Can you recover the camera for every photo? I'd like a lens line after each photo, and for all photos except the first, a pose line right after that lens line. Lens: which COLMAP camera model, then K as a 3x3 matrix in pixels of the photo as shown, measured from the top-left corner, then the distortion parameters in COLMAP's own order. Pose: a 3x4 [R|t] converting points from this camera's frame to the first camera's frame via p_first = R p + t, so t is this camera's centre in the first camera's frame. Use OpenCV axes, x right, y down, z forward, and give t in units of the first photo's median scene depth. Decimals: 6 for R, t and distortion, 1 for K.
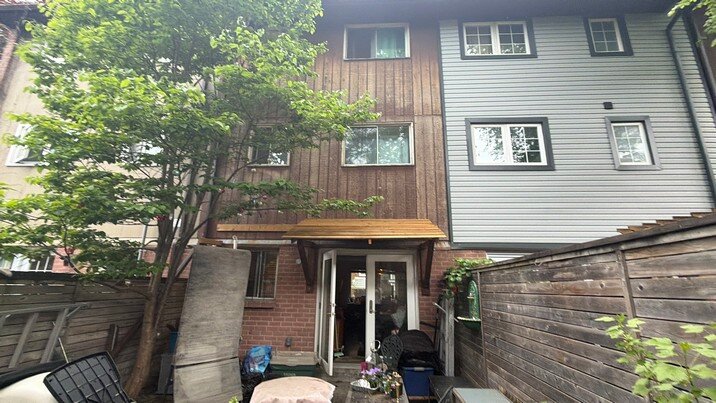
lens RADIAL K [[322.8, 0, 359.9], [0, 322.8, 200.3], [0, 0, 1]] dist [0.000660, -0.000103]
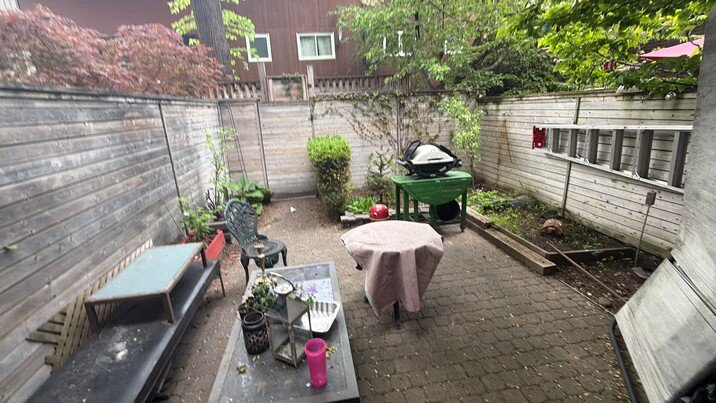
lens RADIAL K [[322.8, 0, 357.4], [0, 322.8, 202.4], [0, 0, 1]] dist [0.000660, -0.000103]
pose [[-0.980329, 0.092146, -0.174541, 0.012449], [0.089503, 0.995722, 0.022972, 0.266631], [0.175911, 0.006898, -0.984382, 1.026882]]
